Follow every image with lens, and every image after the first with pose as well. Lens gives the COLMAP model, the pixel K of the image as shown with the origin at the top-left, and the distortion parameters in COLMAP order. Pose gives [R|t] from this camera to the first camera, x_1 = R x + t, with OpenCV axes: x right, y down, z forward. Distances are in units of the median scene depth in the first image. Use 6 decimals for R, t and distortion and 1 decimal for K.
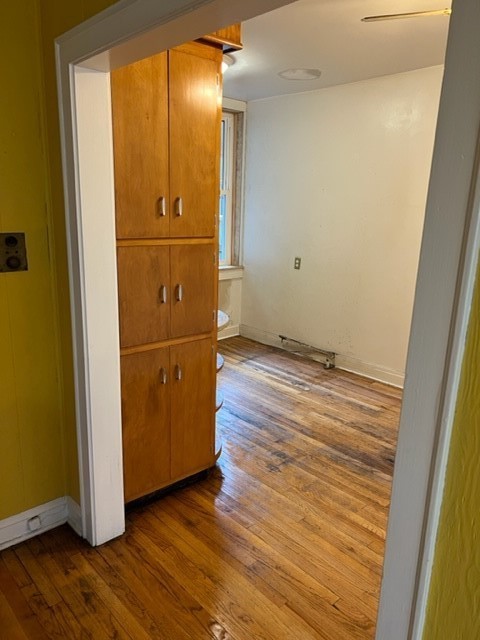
lens RADIAL K [[482.1, 0, 236.2], [0, 482.1, 316.6], [0, 0, 1]] dist [0.050094, -0.062170]
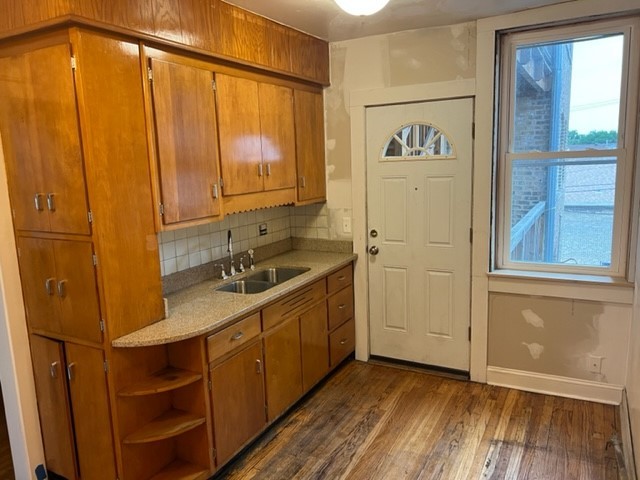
lens RADIAL K [[482.1, 0, 320.0], [0, 482.1, 240.0], [0, 0, 1]] dist [0.050094, -0.062170]
pose [[0.334301, 0.115934, -0.935309, 0.506025], [-0.174028, 0.982933, 0.059636, -0.157544], [0.926260, 0.142833, 0.348771, 0.609565]]
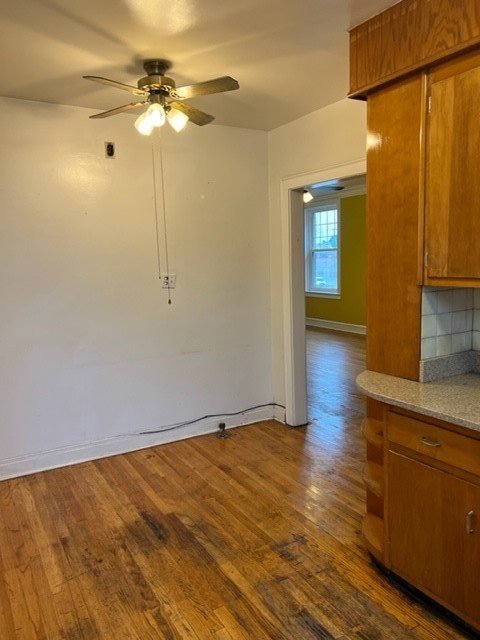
lens RADIAL K [[482.1, 0, 236.2], [0, 482.1, 316.6], [0, 0, 1]] dist [0.050094, -0.062170]
pose [[-0.979447, -0.017601, 0.200933, 0.013218], [0.055416, 0.934369, 0.351970, -0.255796], [-0.193940, 0.355871, -0.914190, 1.130875]]
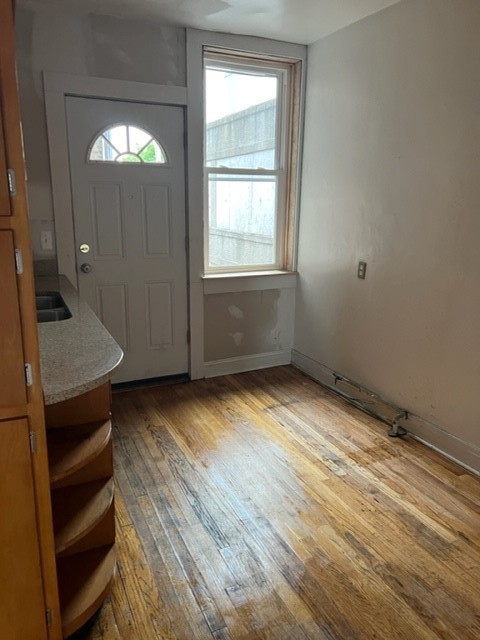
lens RADIAL K [[482.1, 0, 236.2], [0, 482.1, 316.6], [0, 0, 1]] dist [0.050094, -0.062170]
pose [[0.956575, 0.054170, -0.286409, 0.175982], [-0.054408, 0.998493, 0.007130, -0.046179], [0.286364, 0.008763, 0.958081, 0.341945]]
